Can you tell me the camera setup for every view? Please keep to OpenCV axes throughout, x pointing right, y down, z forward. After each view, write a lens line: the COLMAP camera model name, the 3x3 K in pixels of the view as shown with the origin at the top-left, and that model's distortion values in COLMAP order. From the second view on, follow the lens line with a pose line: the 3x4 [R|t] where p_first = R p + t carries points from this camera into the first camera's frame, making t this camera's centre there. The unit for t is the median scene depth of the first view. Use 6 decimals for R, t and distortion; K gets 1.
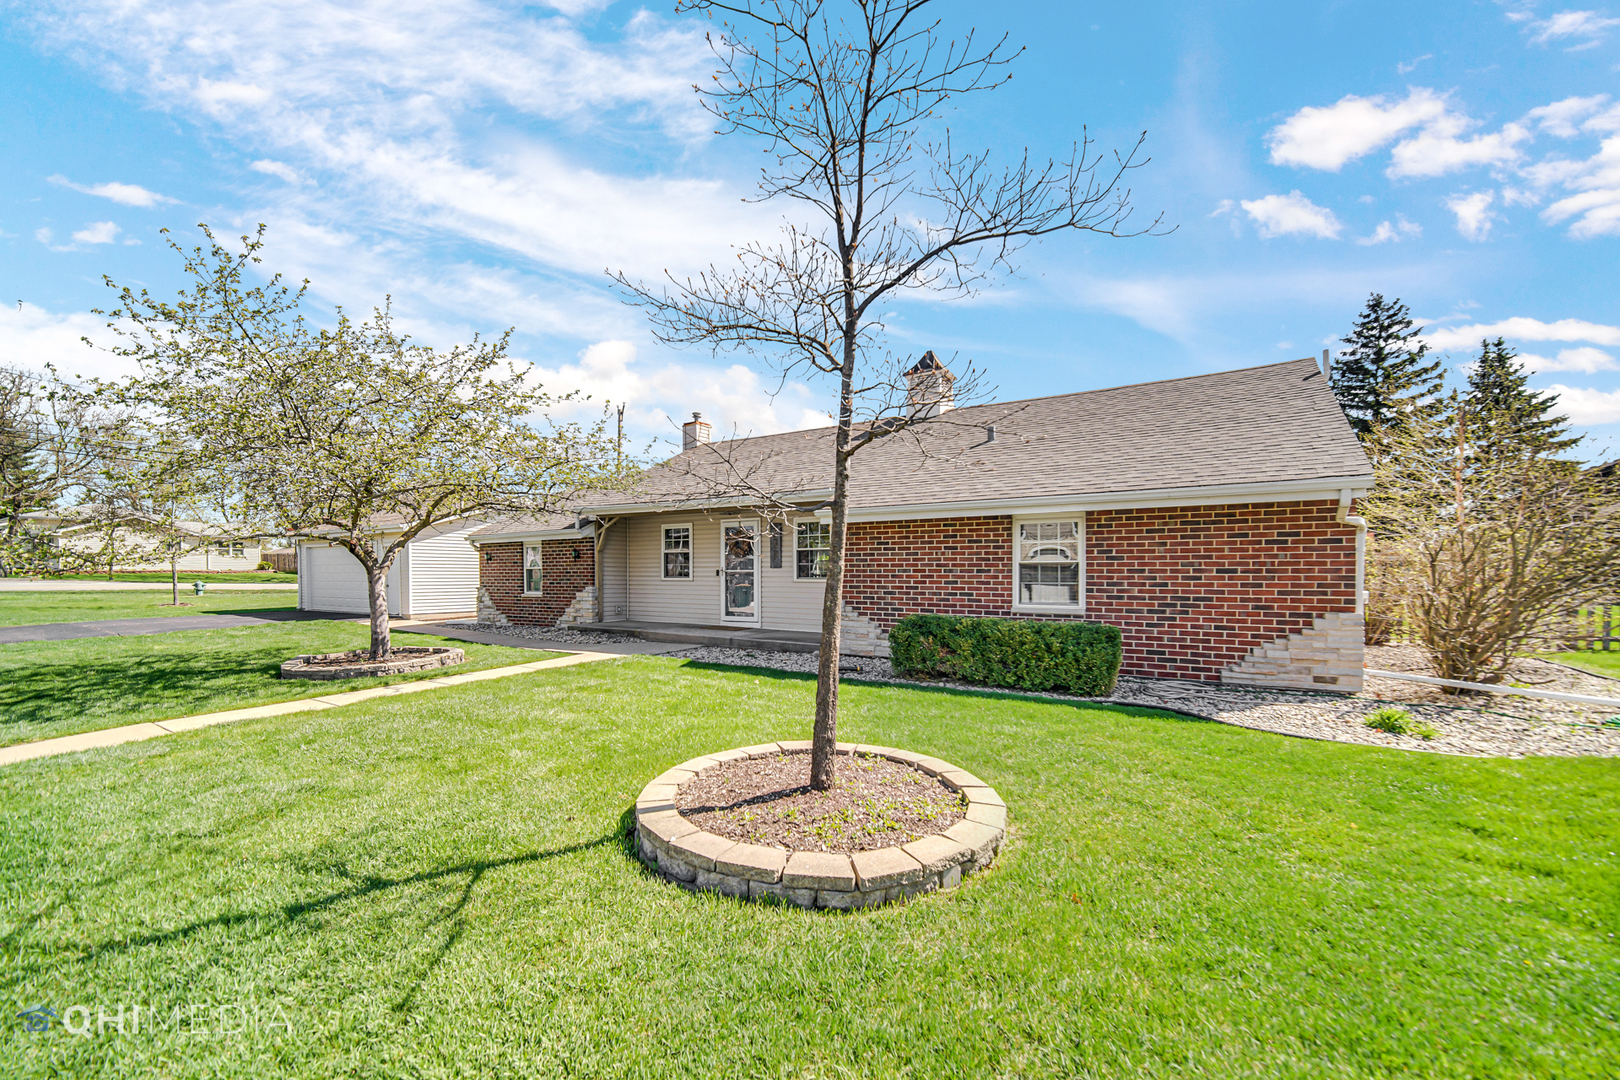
lens RADIAL K [[663.9, 0, 824.2], [0, 663.9, 579.6], [0, 0, 1]] dist [0.003877, 0.000584]
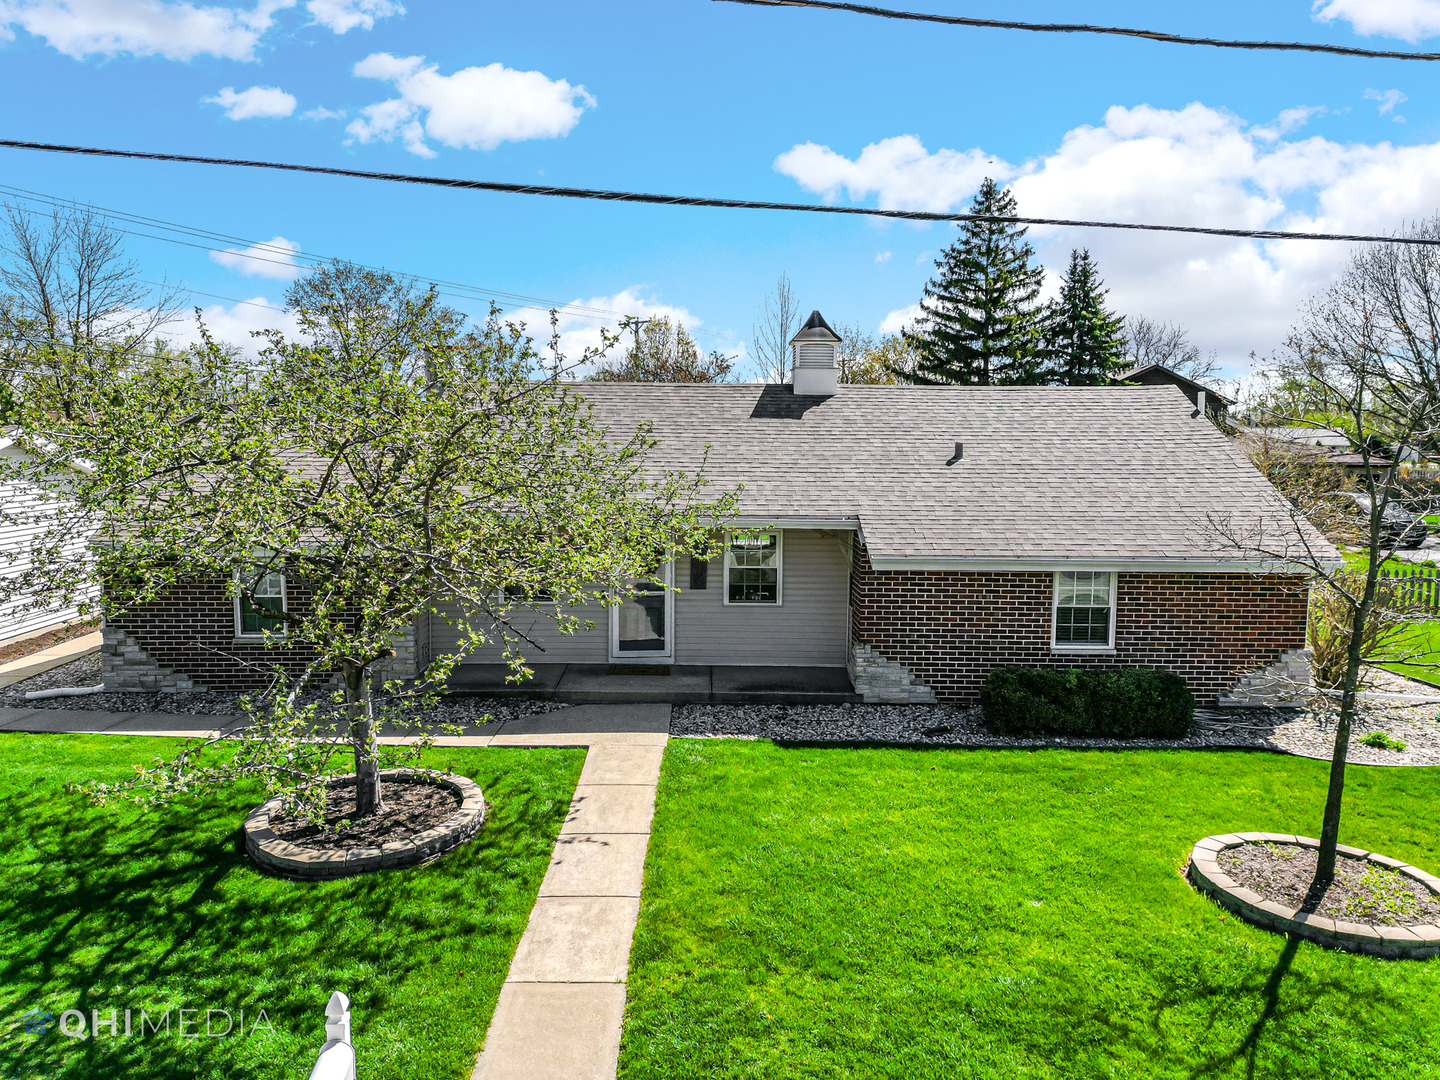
lens RADIAL K [[1019.8, 0, 748.0], [0, 1019.8, 524.3], [0, 0, 1]] dist [0.064821, -0.021310]
pose [[0.827054, -0.038726, 0.560787, -1.018719], [-0.010163, 0.996431, 0.083799, -0.286097], [-0.562031, -0.075005, 0.823708, -0.060159]]
